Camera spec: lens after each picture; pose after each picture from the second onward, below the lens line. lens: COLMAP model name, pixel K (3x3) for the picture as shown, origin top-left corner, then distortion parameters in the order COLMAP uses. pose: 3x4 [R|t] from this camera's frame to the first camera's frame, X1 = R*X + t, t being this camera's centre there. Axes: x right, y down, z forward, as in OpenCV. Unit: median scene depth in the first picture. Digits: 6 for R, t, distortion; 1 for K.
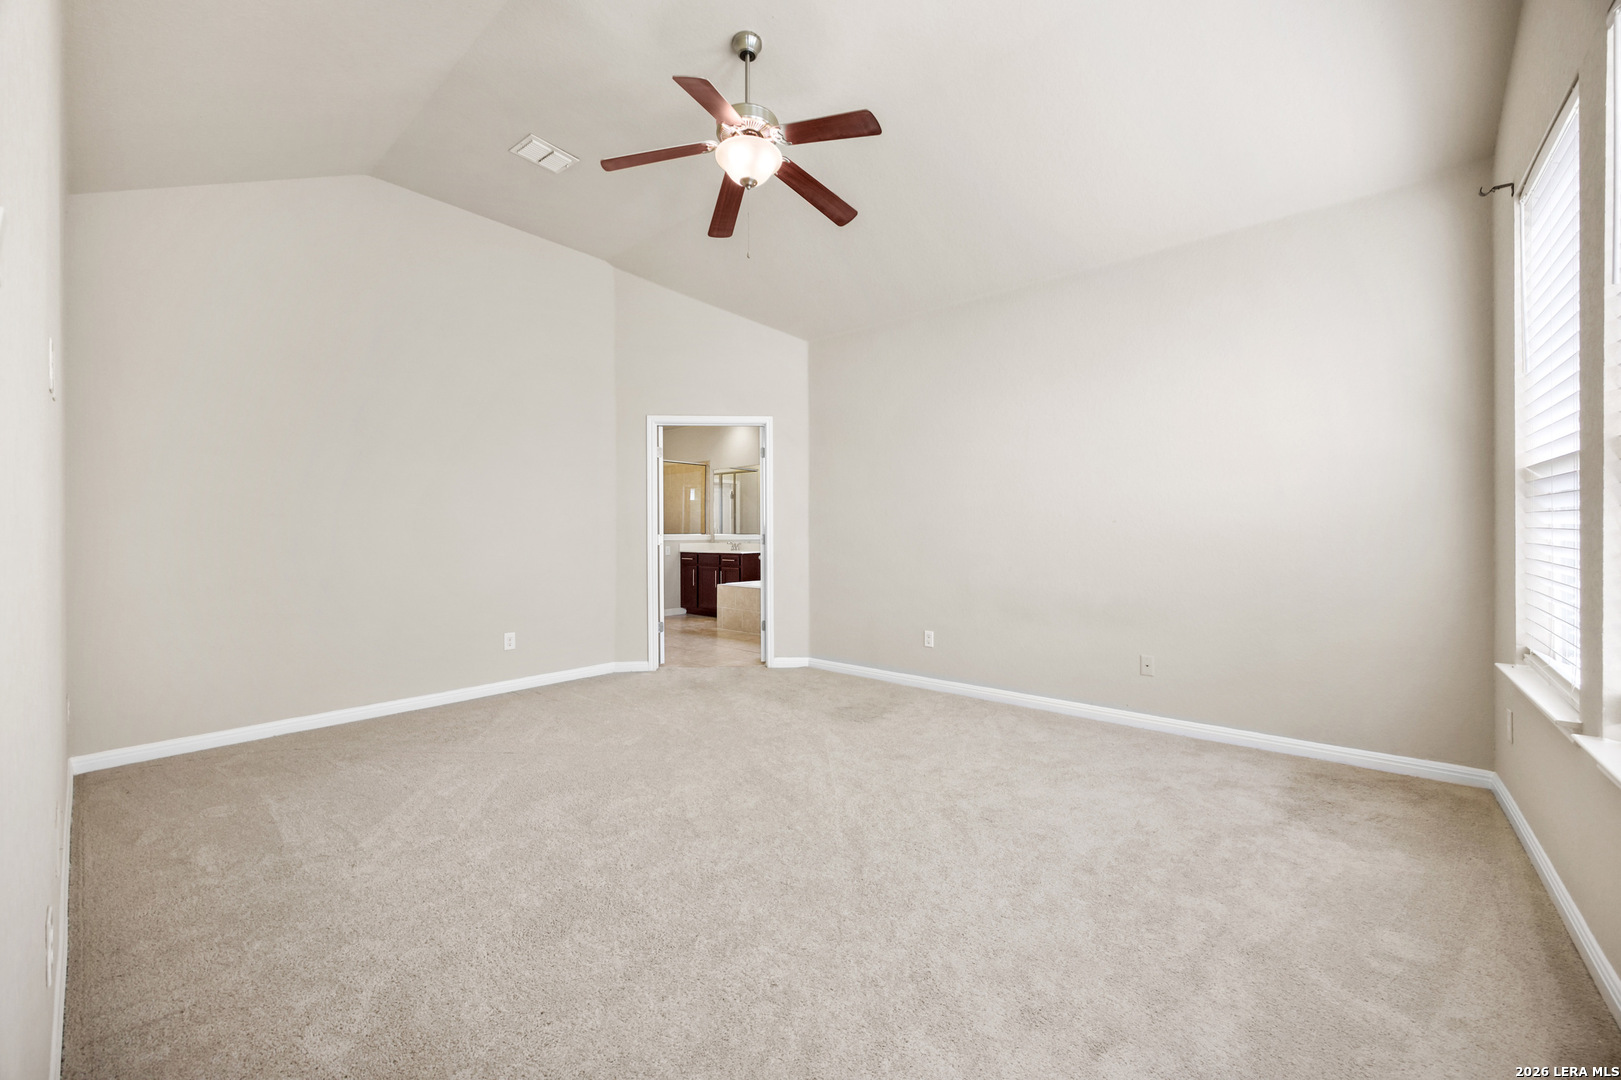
lens RADIAL K [[635.7, 0, 808.3], [0, 635.7, 532.4], [0, 0, 1]] dist [0.000427, 0.000297]
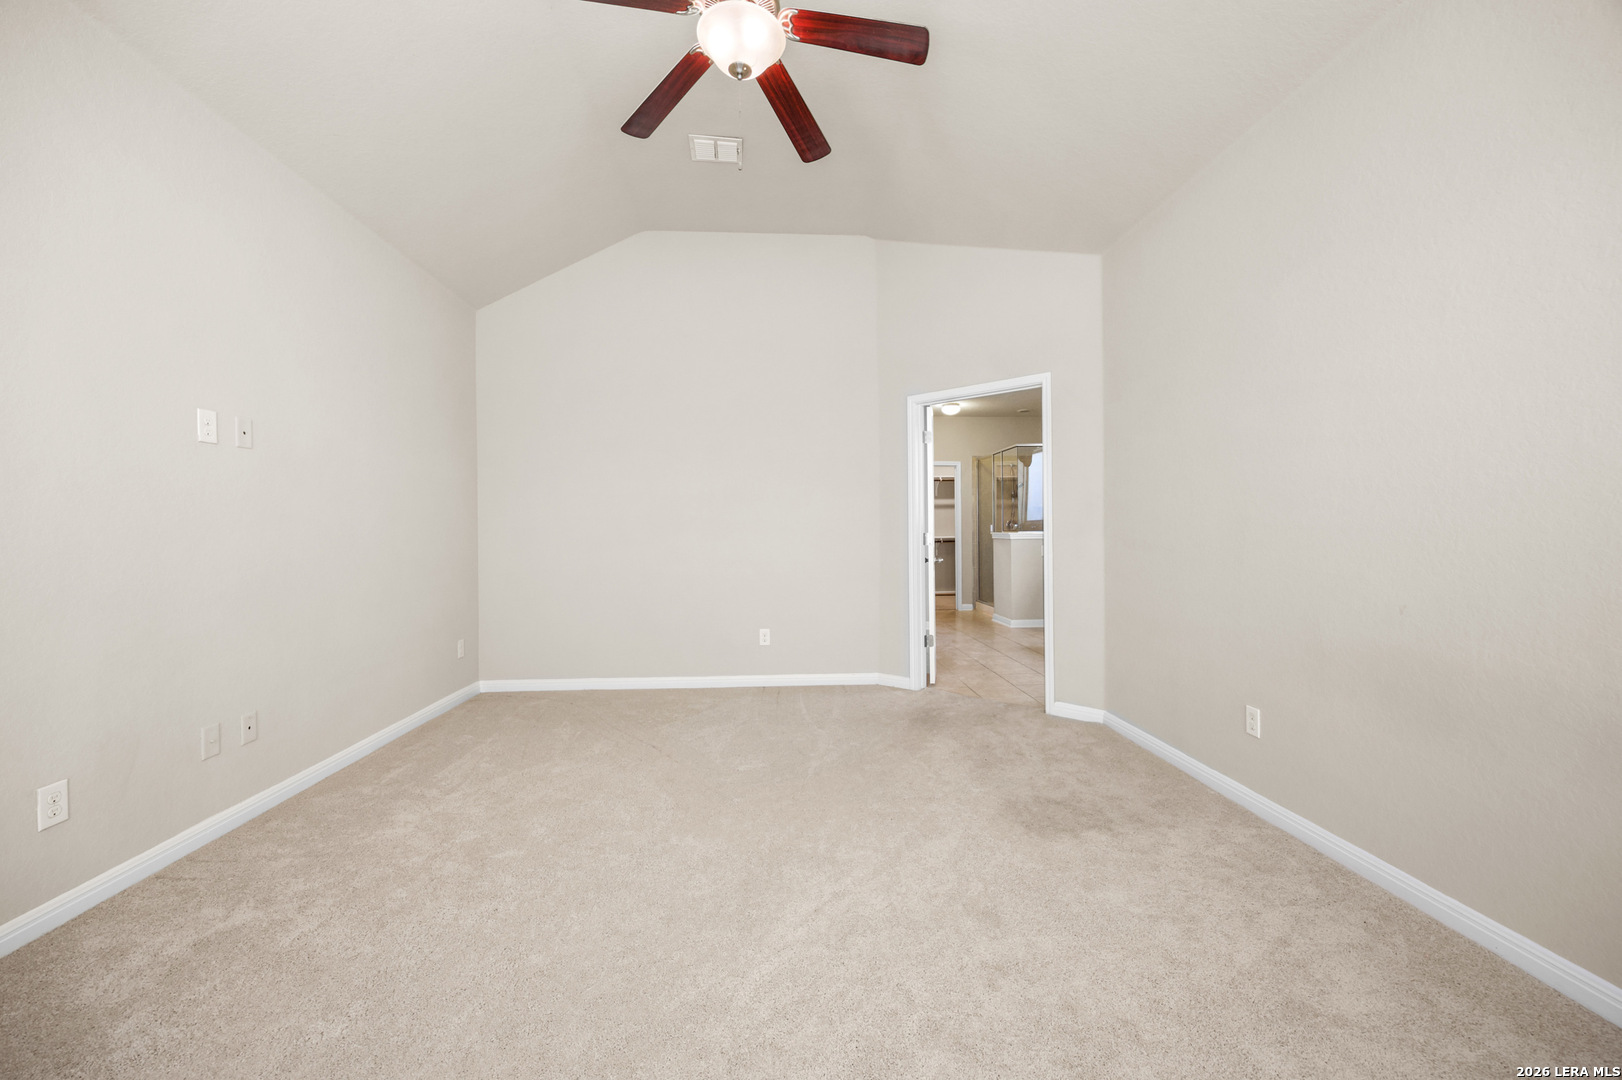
lens RADIAL K [[636.0, 0, 808.8], [0, 636.0, 532.4], [0, 0, 1]] dist [0.000427, 0.000297]
pose [[0.696422, -0.000264, -0.717632, 0.319618], [0.005806, 0.999969, 0.005266, -0.003593], [0.717609, -0.007834, 0.696402, 0.333771]]
